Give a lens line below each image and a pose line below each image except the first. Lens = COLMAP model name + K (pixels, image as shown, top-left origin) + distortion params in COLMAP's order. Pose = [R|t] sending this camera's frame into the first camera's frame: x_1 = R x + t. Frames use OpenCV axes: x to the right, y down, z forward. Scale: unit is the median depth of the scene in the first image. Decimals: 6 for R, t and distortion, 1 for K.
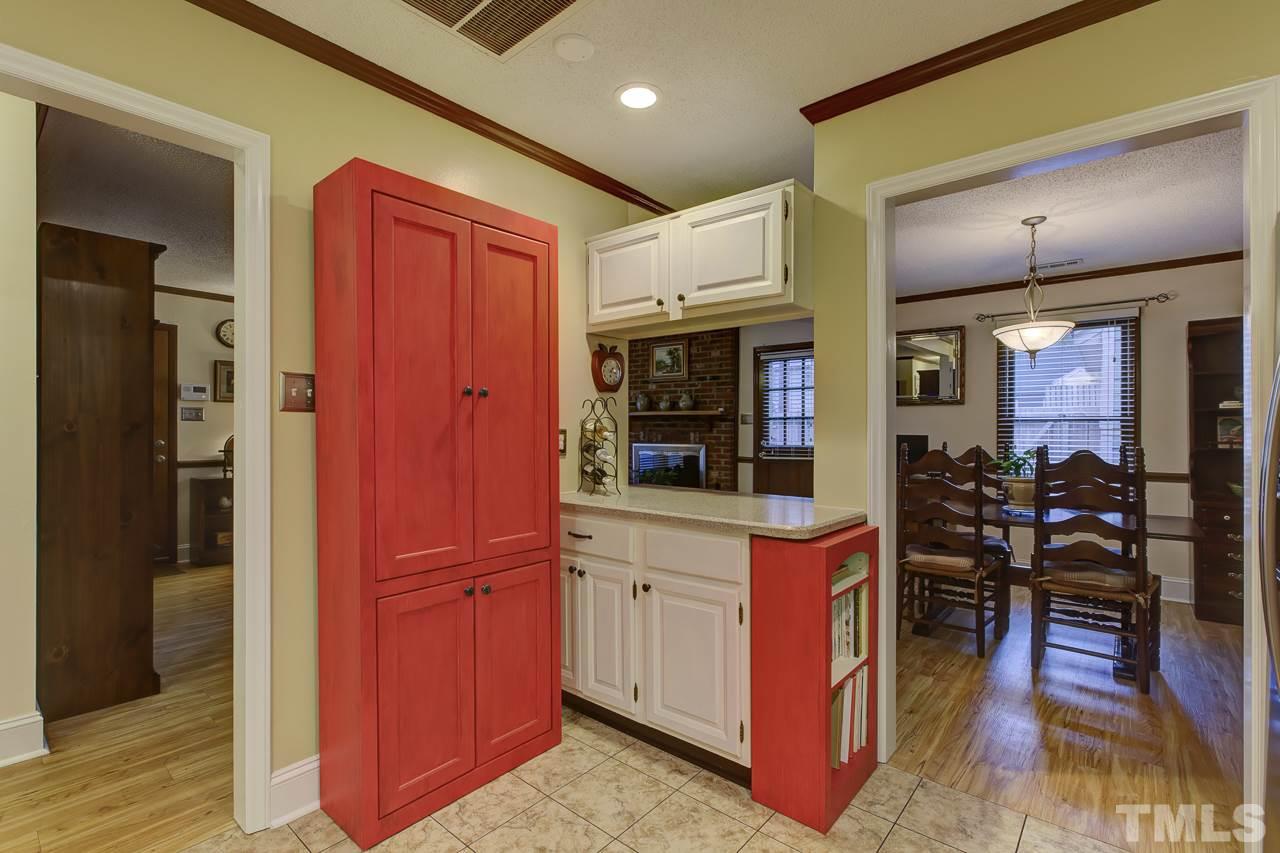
lens RADIAL K [[581.0, 0, 637.8], [0, 581.0, 434.0], [0, 0, 1]] dist [-0.002803, 0.002515]
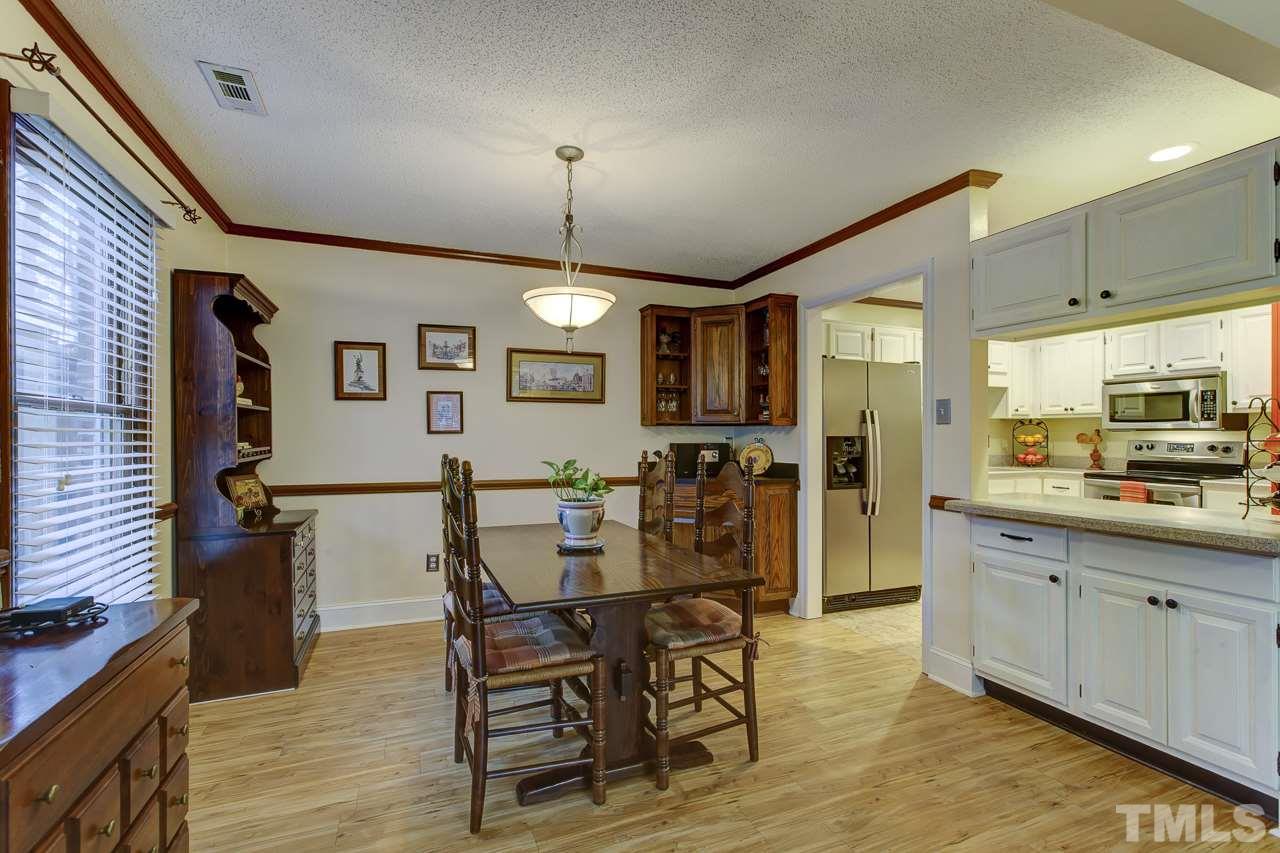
lens RADIAL K [[581.0, 0, 634.6], [0, 581.0, 434.7], [0, 0, 1]] dist [-0.002803, 0.002515]
pose [[-0.888766, -0.002419, 0.458356, 0.132639], [-0.000135, 0.999987, 0.005016, -0.003971], [-0.458362, 0.004396, -0.888755, 0.823417]]
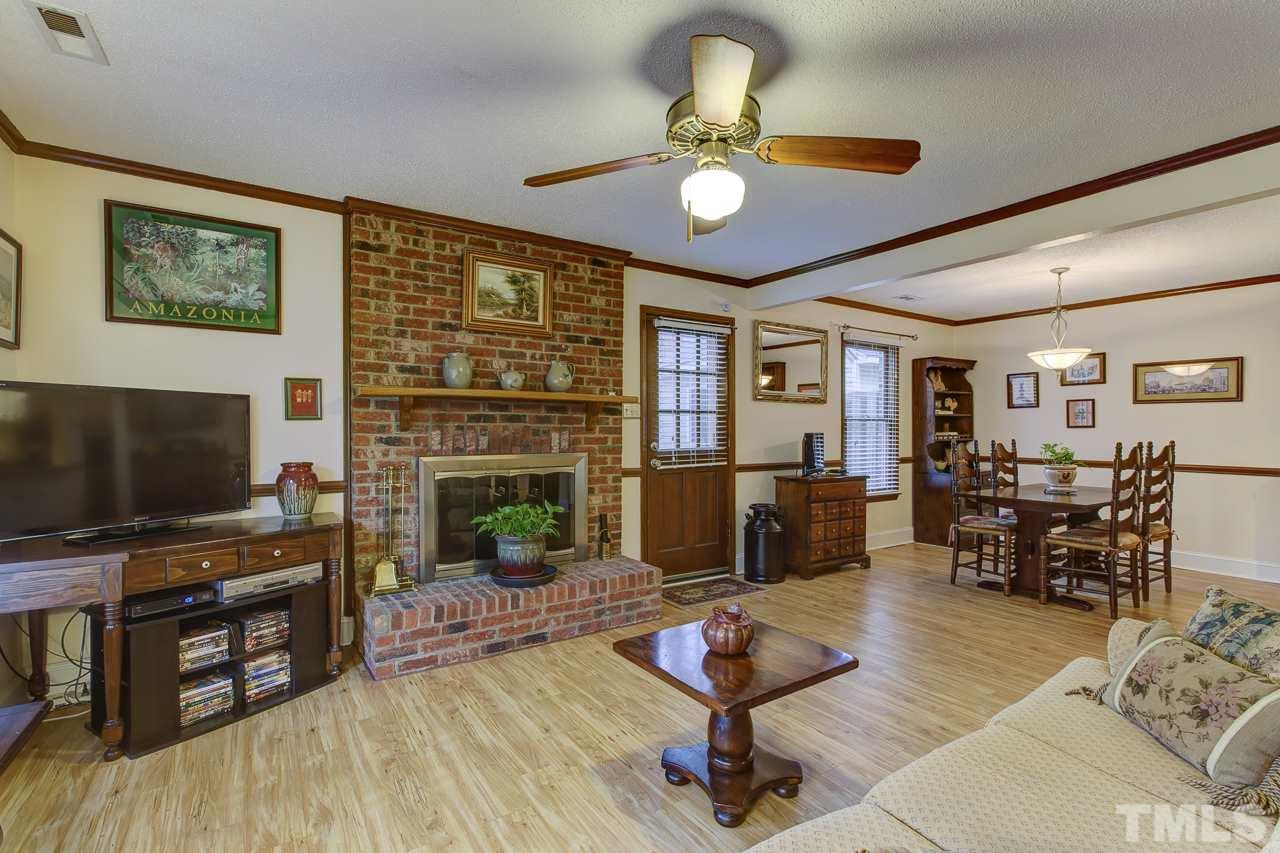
lens RADIAL K [[581.0, 0, 632.4], [0, 581.0, 434.2], [0, 0, 1]] dist [-0.002803, 0.002515]
pose [[0.274804, -0.013423, 0.961407, -0.442234], [0.005973, 0.999907, 0.012253, -0.007210], [-0.961482, 0.002375, 0.274858, 0.797029]]
